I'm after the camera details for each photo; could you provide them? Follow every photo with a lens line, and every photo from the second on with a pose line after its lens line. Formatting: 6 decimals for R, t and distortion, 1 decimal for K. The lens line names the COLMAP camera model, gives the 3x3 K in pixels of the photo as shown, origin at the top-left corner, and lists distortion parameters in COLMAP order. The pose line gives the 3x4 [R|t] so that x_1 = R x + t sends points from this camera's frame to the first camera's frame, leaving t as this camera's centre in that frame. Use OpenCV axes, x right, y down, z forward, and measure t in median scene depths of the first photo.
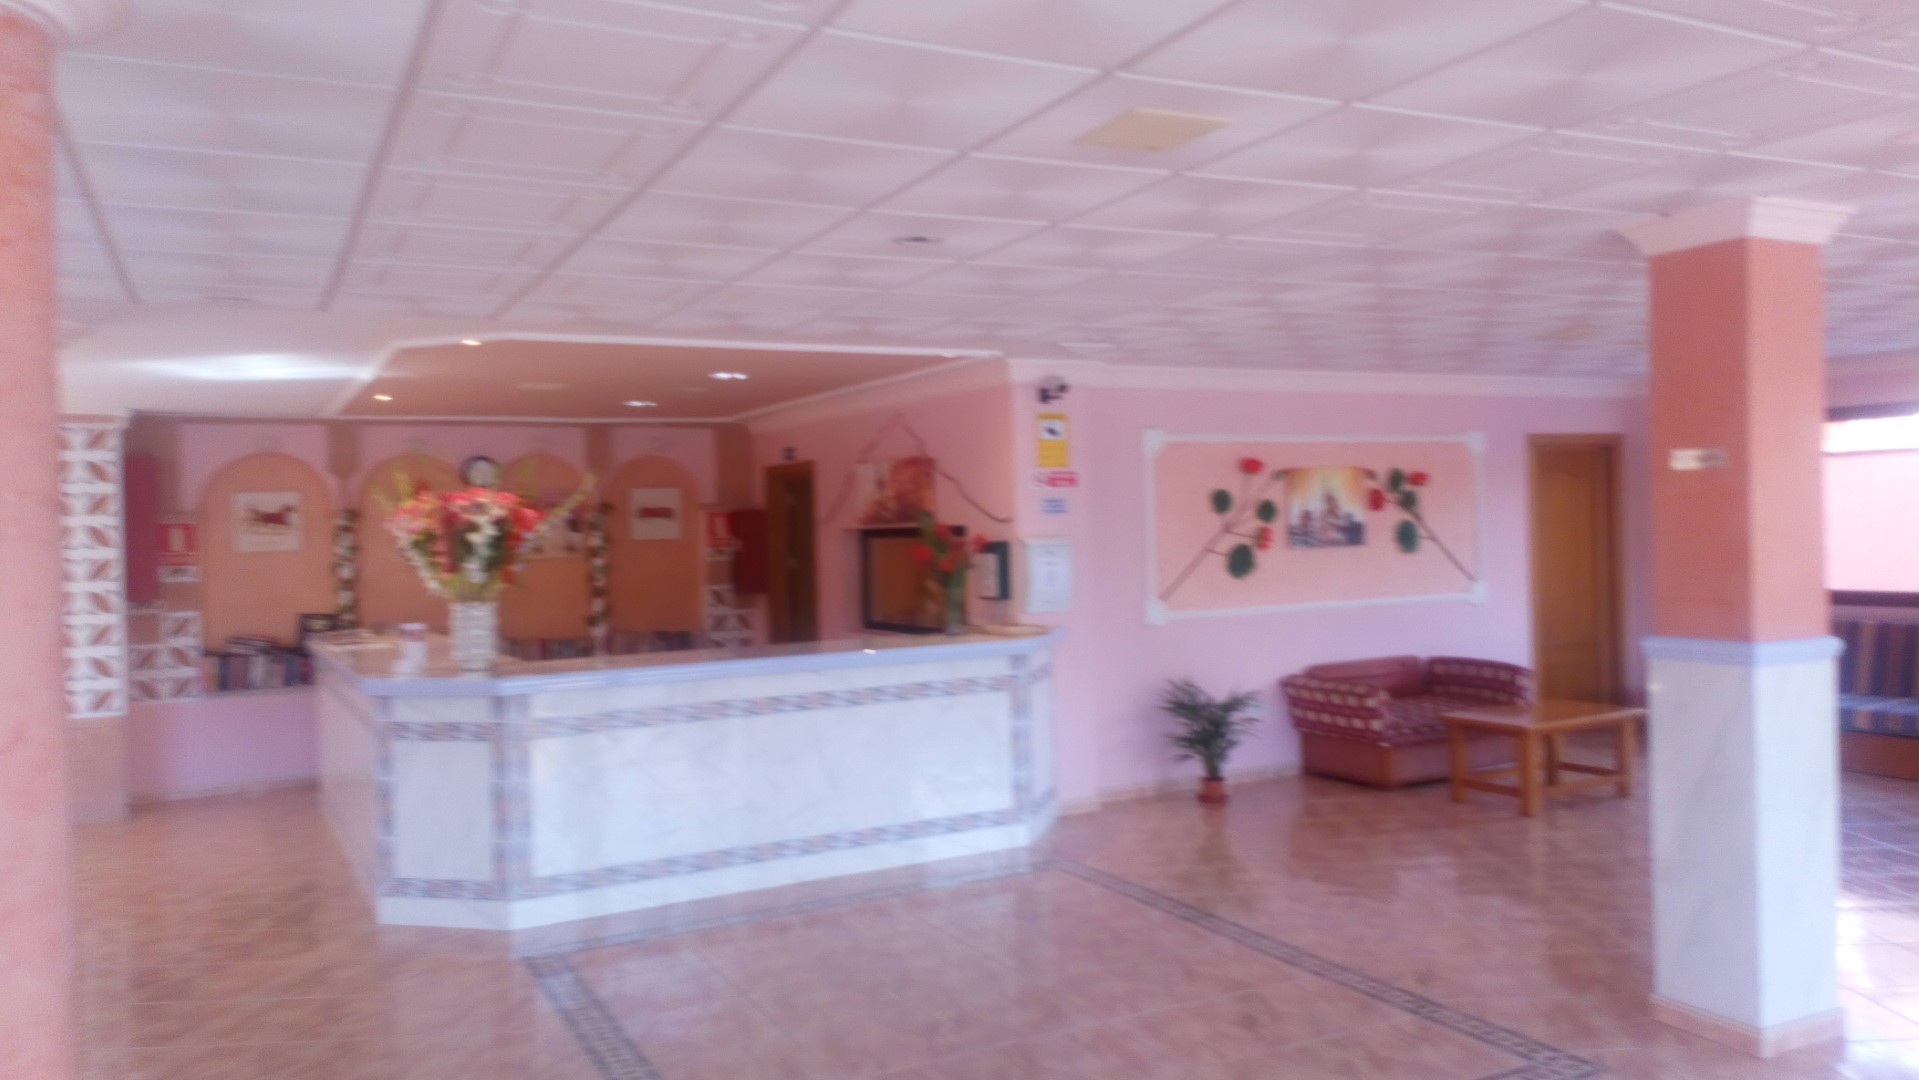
lens RADIAL K [[1392.7, 0, 959.5], [0, 1392.7, 540.0], [0, 0, 1]] dist [0.065934, 0.000087]
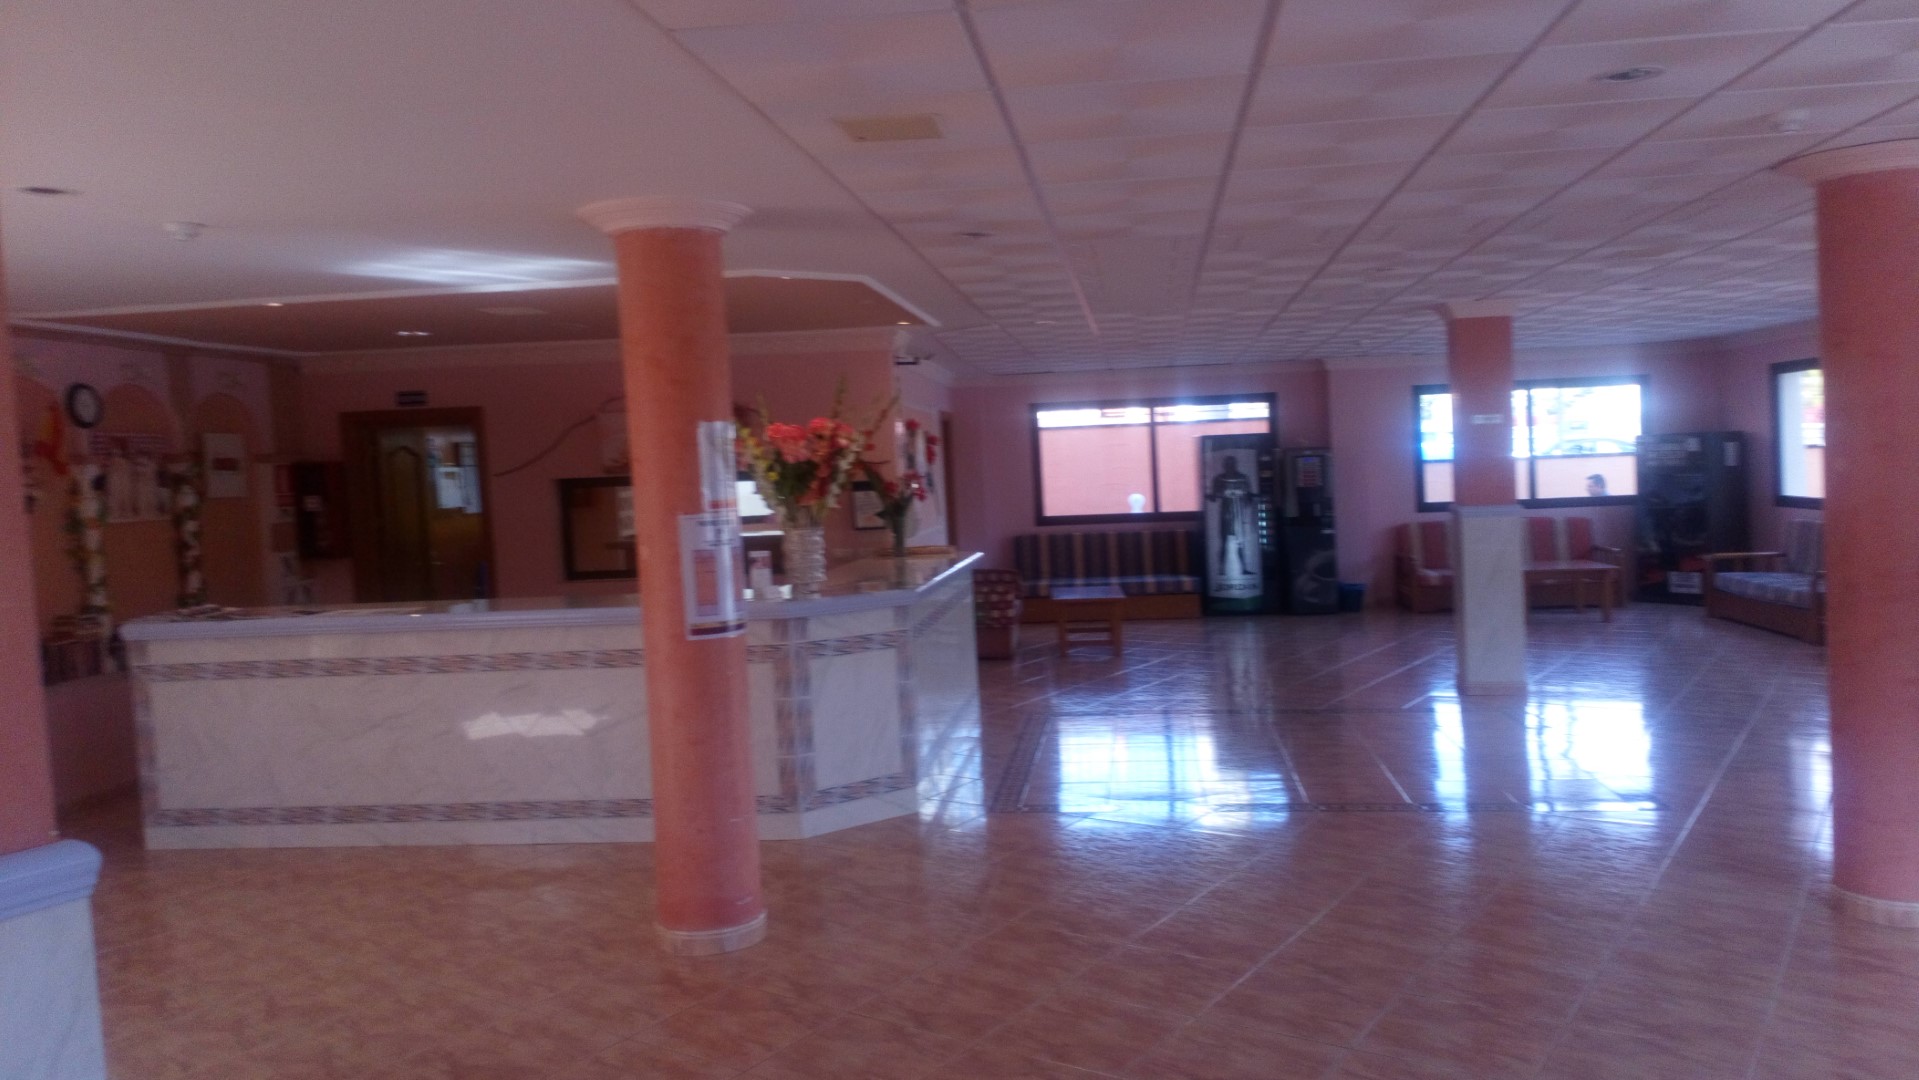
lens RADIAL K [[1392.7, 0, 959.5], [0, 1392.7, 540.0], [0, 0, 1]] dist [0.065934, 0.000087]
pose [[0.597183, -0.039669, 0.801123, -0.648895], [0.032444, 0.999154, 0.025290, 0.018102], [-0.801448, 0.010889, 0.597965, 0.167481]]
